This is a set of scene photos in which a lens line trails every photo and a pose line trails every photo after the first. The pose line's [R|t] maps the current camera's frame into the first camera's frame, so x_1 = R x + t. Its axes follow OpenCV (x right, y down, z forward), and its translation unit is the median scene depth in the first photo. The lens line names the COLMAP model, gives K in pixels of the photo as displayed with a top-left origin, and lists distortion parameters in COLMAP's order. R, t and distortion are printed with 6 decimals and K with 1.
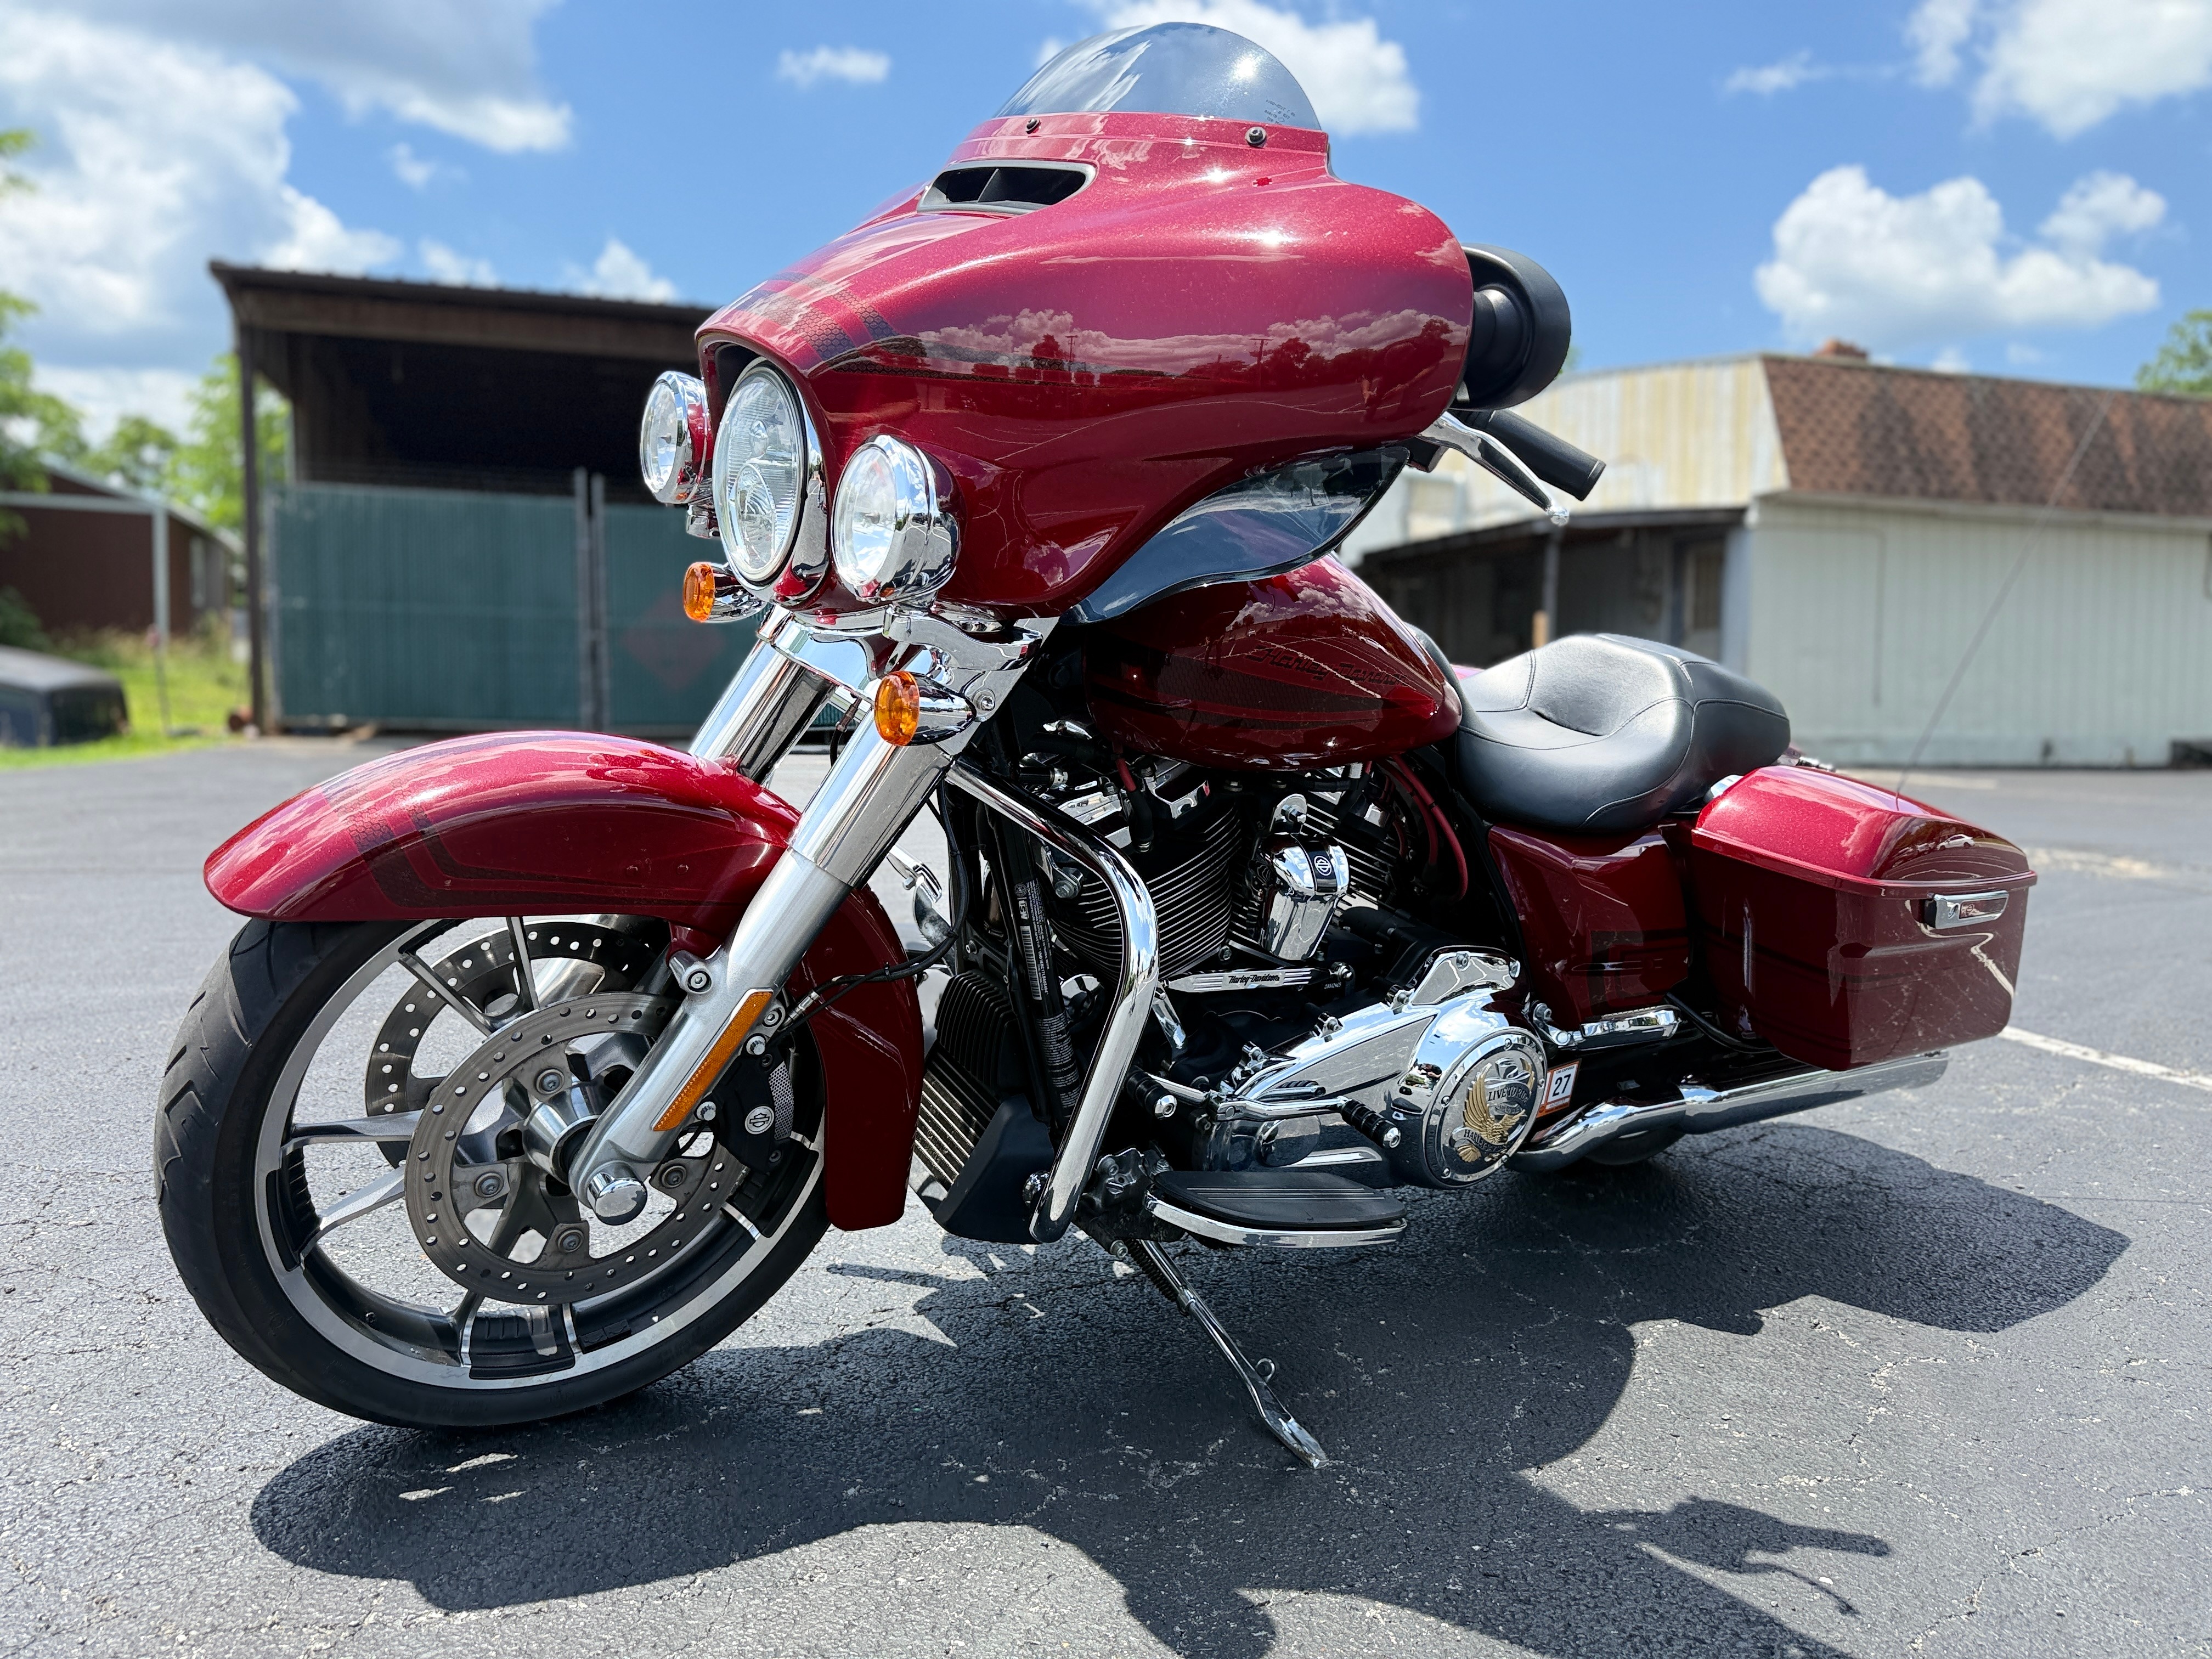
lens RADIAL K [[1546.7, 0, 1106.0], [0, 1546.7, 829.5], [0, 0, 1]] dist [0.007503, -0.020544]
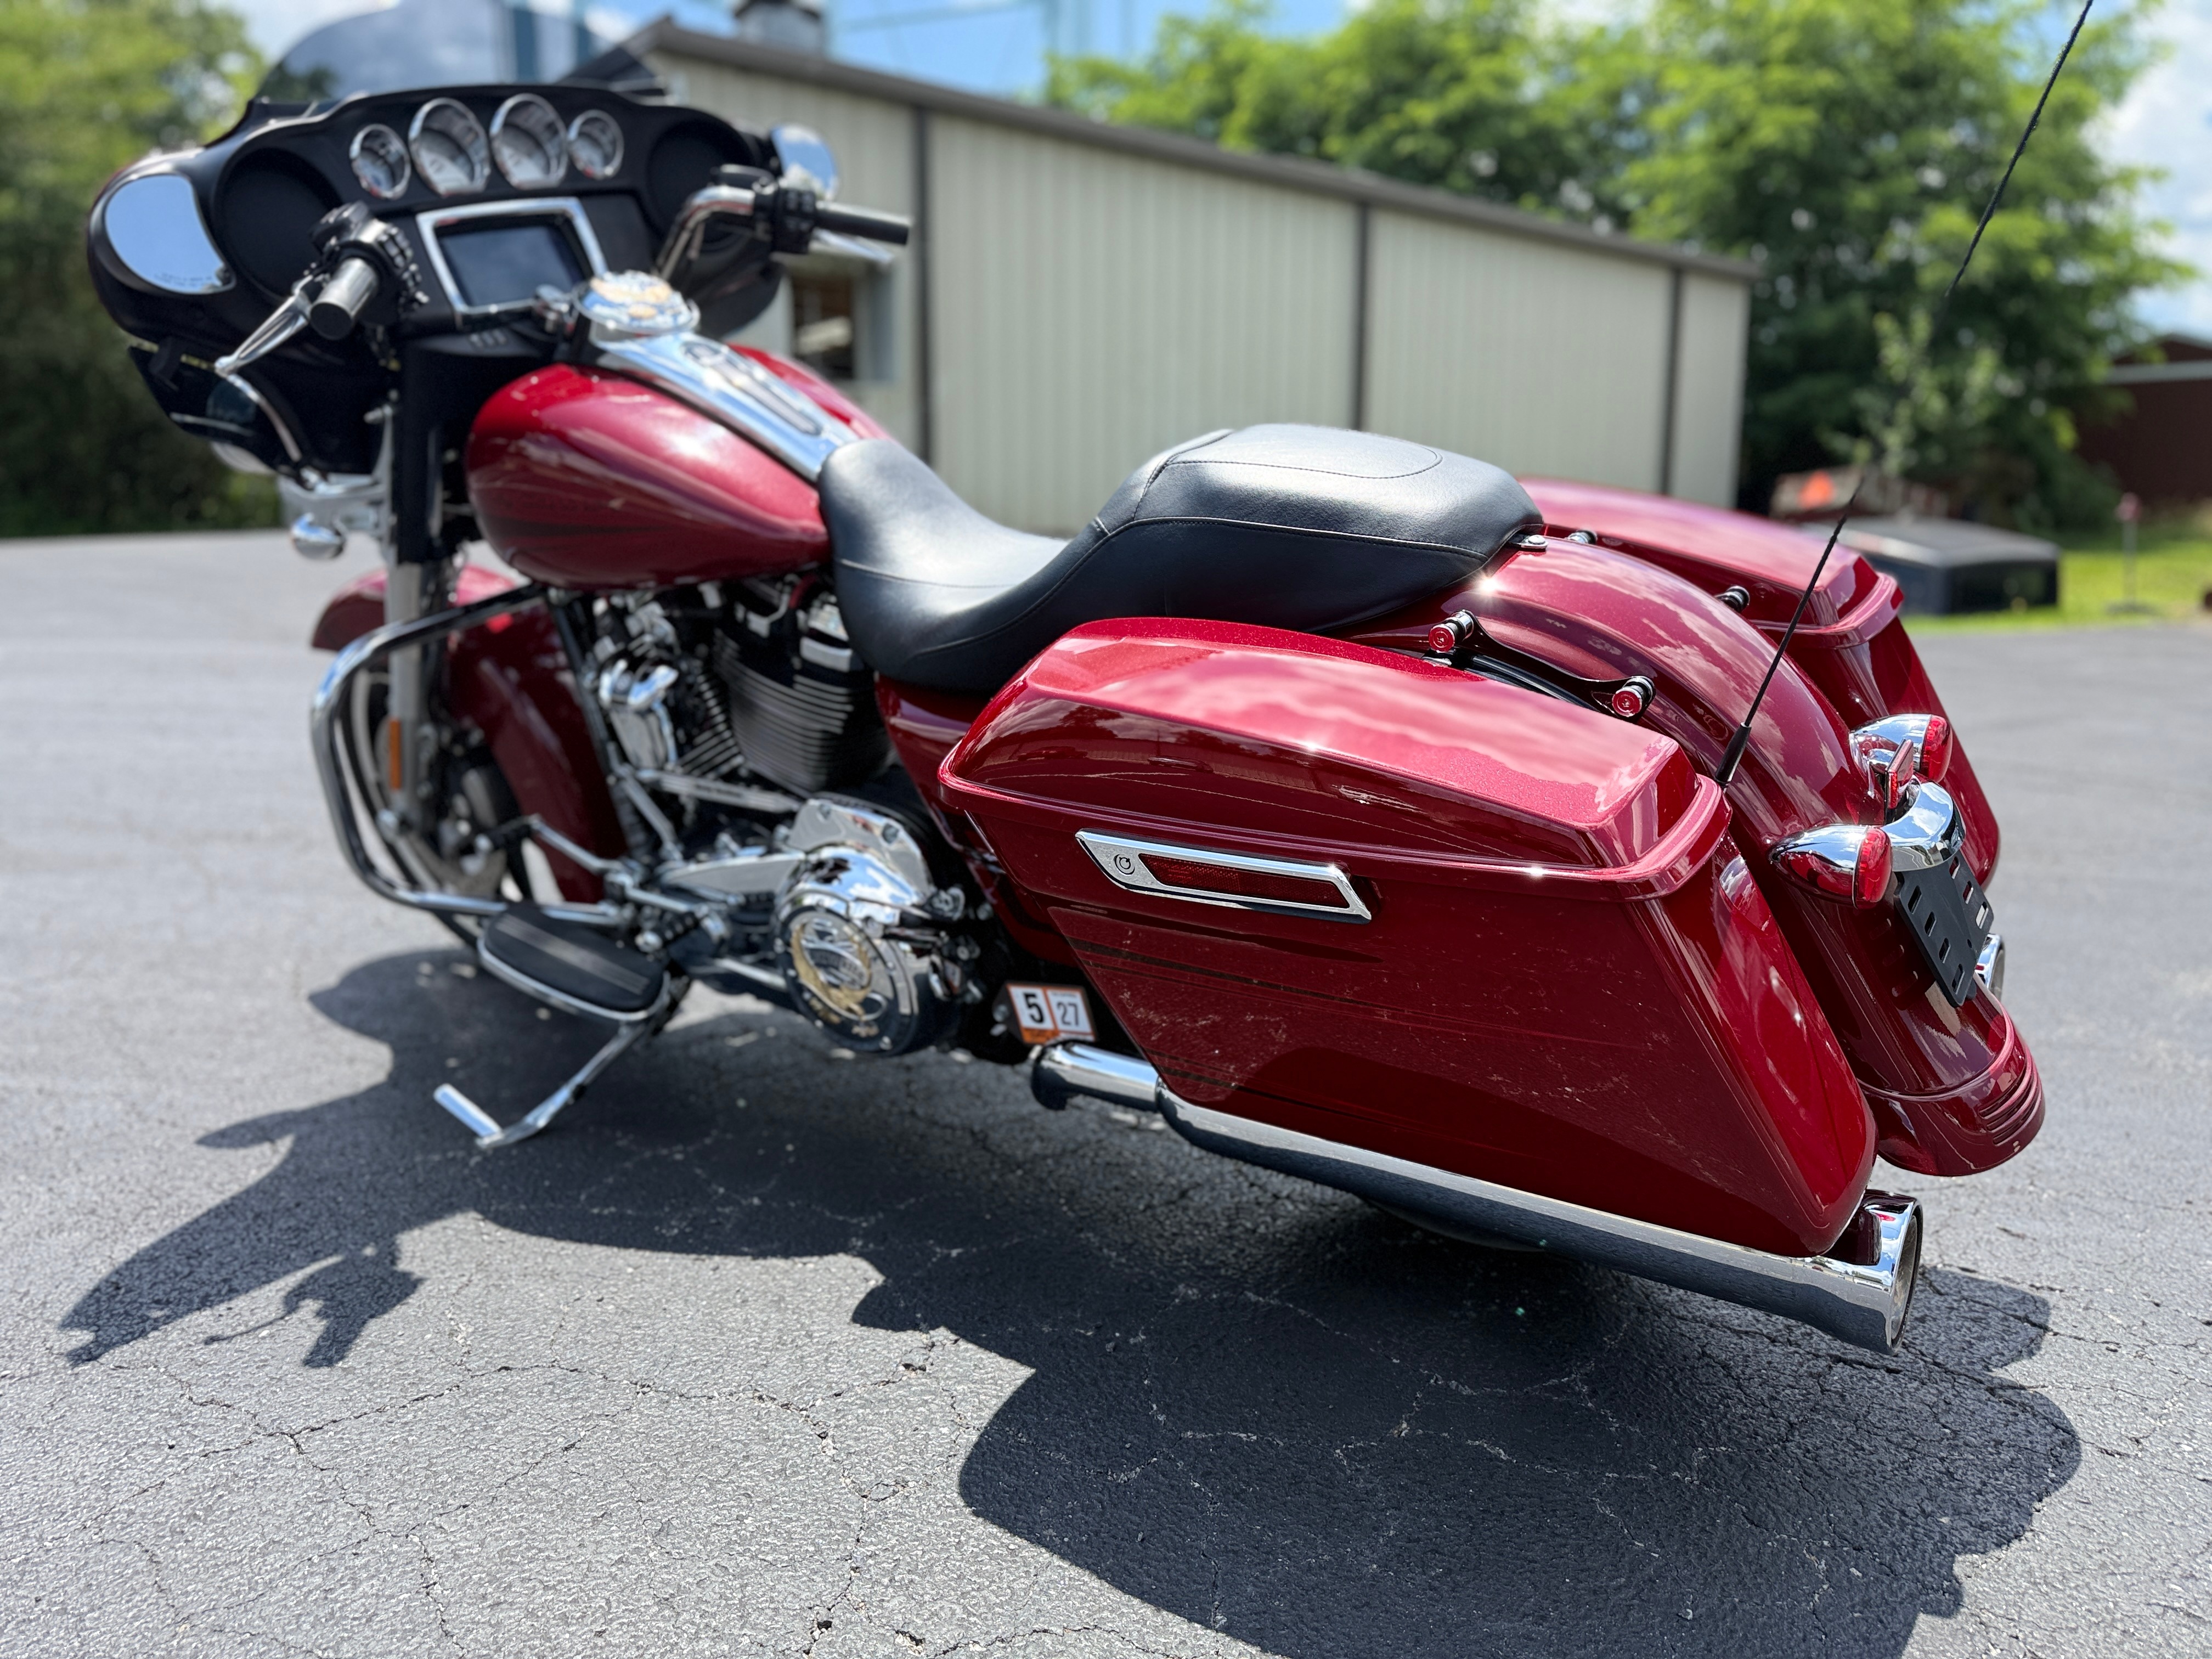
lens RADIAL K [[1546.7, 0, 1106.0], [0, 1546.7, 829.5], [0, 0, 1]] dist [0.007503, -0.020544]
pose [[0.333576, 0.143292, -0.931770, 1.319010], [-0.068506, 0.989452, 0.127637, -0.040649], [0.940231, 0.021255, 0.339873, 0.958064]]
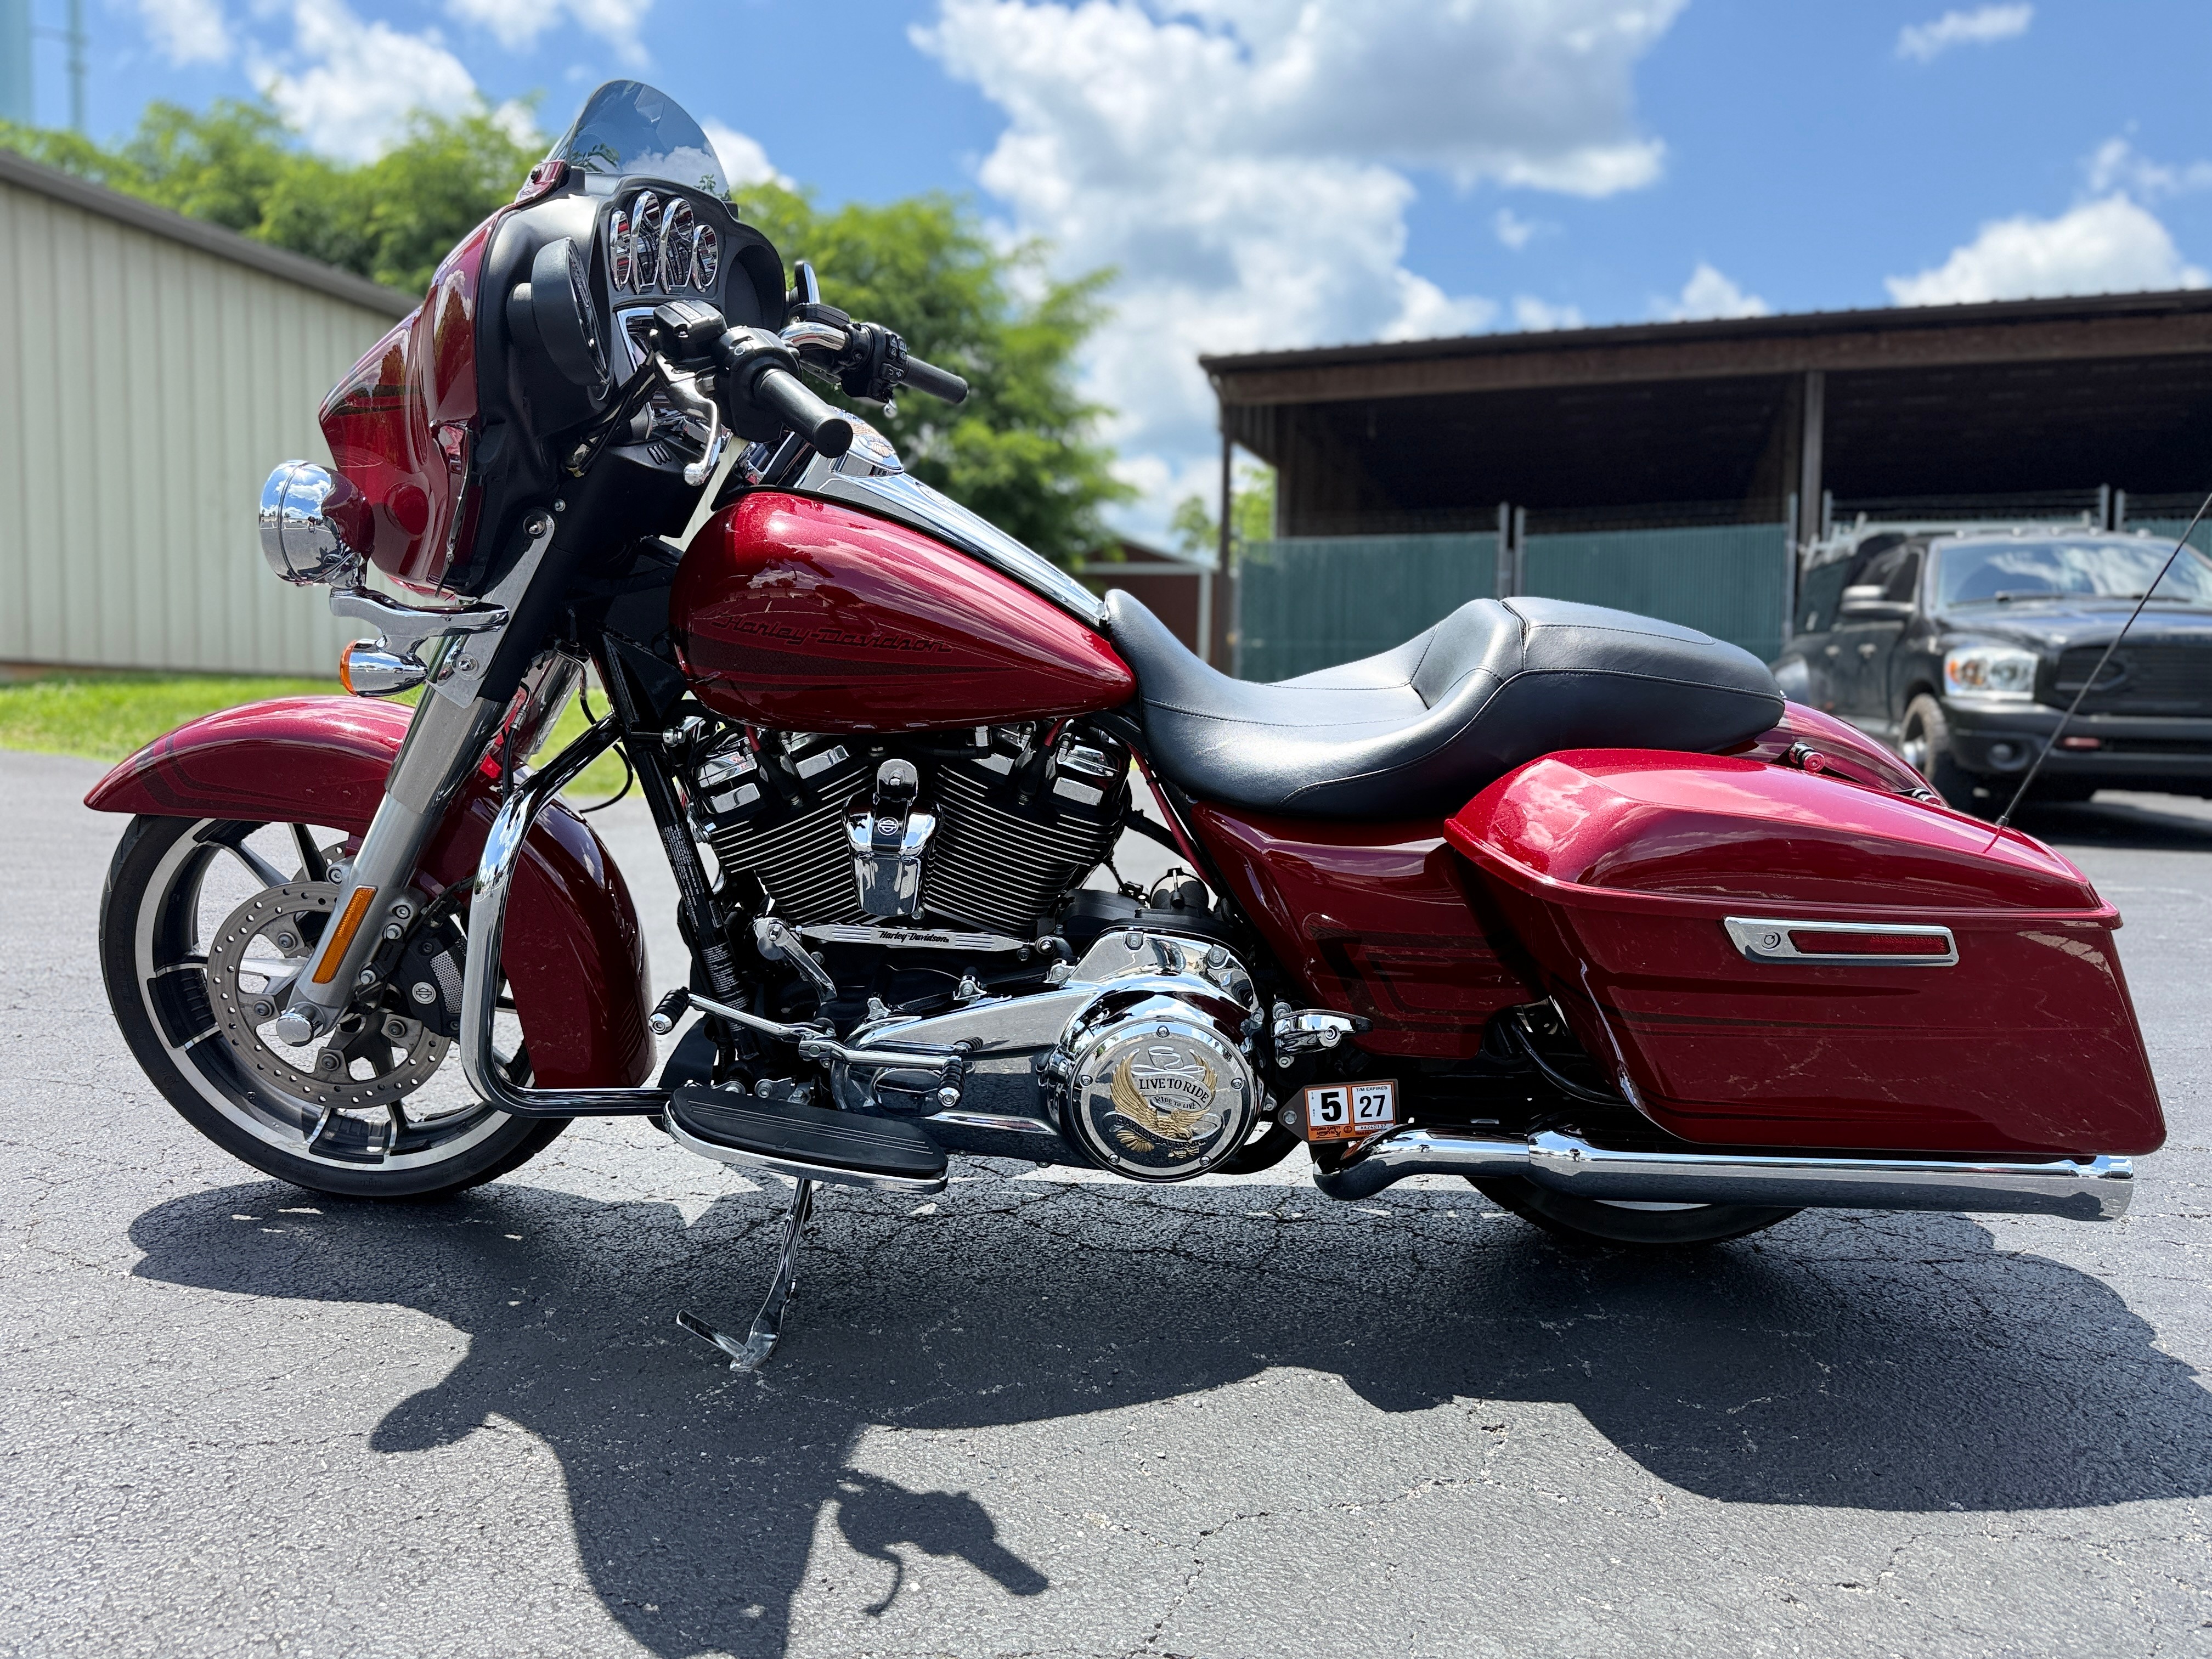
lens RADIAL K [[1546.7, 0, 1106.0], [0, 1546.7, 829.5], [0, 0, 1]] dist [0.007503, -0.020544]
pose [[0.800898, 0.036592, -0.597682, 0.891662], [-0.048686, 0.998806, -0.004090, 0.022936], [0.596818, 0.032375, 0.801723, 0.248481]]
